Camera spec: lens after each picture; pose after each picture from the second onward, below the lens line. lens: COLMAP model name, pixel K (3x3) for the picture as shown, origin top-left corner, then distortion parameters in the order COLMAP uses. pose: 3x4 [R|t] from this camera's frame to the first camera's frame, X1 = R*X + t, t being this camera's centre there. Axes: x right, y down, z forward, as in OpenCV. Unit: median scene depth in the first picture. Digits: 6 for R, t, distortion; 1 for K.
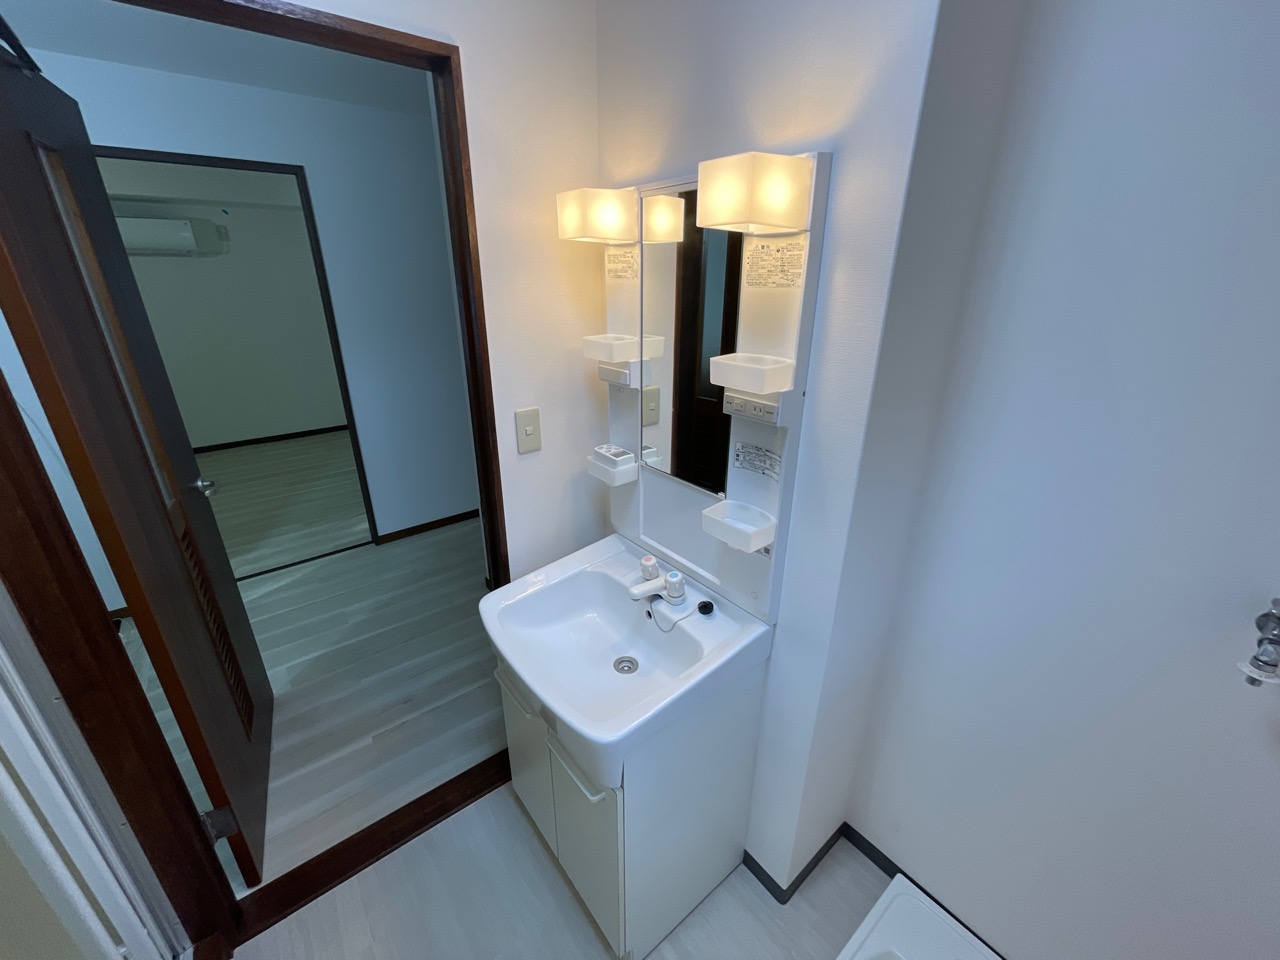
lens RADIAL K [[519.1, 0, 640.0], [0, 519.1, 480.0], [0, 0, 1]] dist [0.001685, 0.000374]
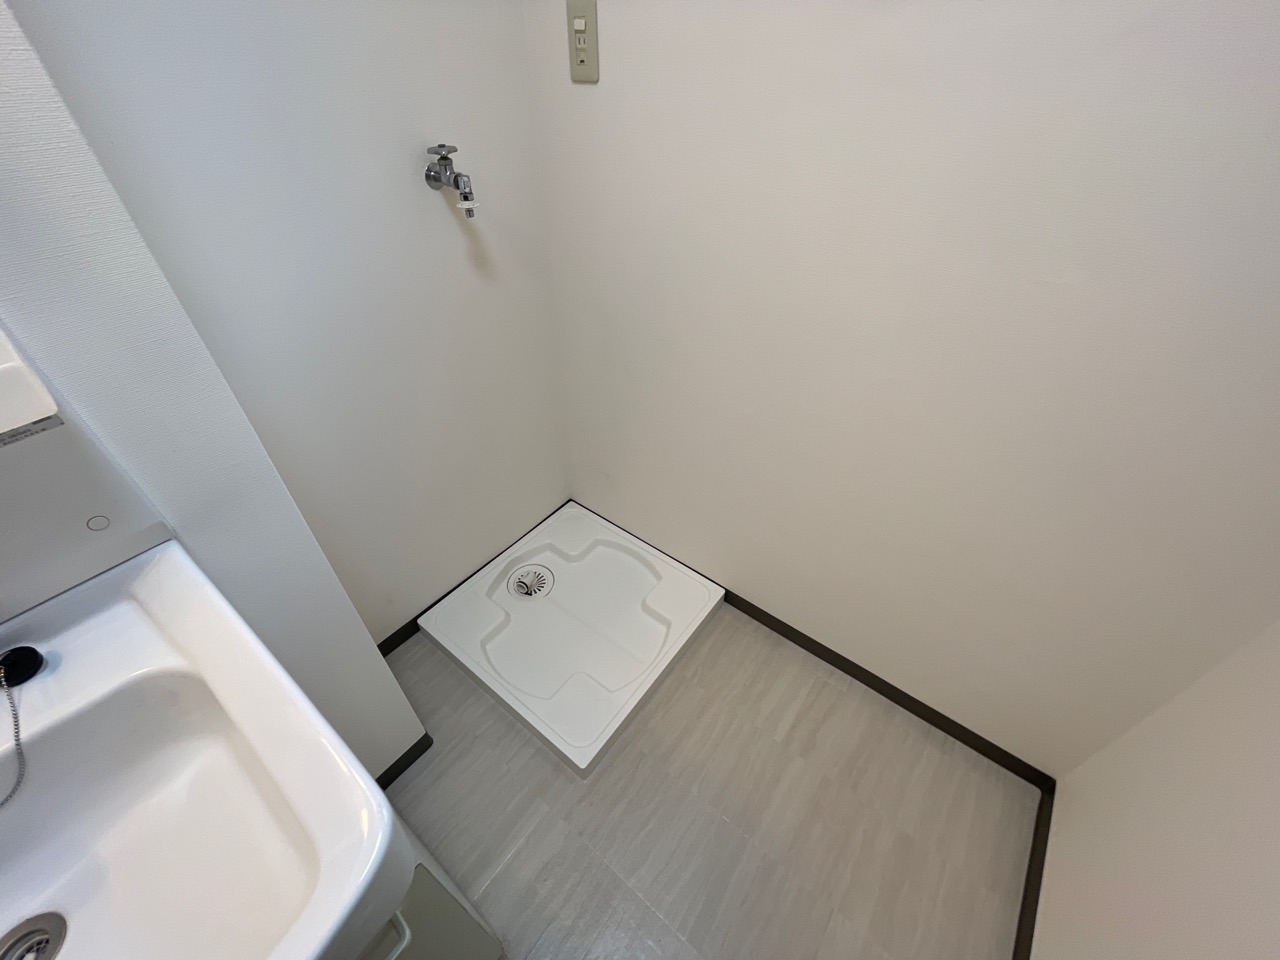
lens RADIAL K [[519.1, 0, 640.0], [0, 519.1, 480.0], [0, 0, 1]] dist [0.001685, 0.000374]
pose [[-0.228209, -0.647334, 0.727241, -0.179338], [0.353386, 0.640939, 0.681407, 0.044086], [-0.907215, 0.412500, 0.082491, 0.446723]]
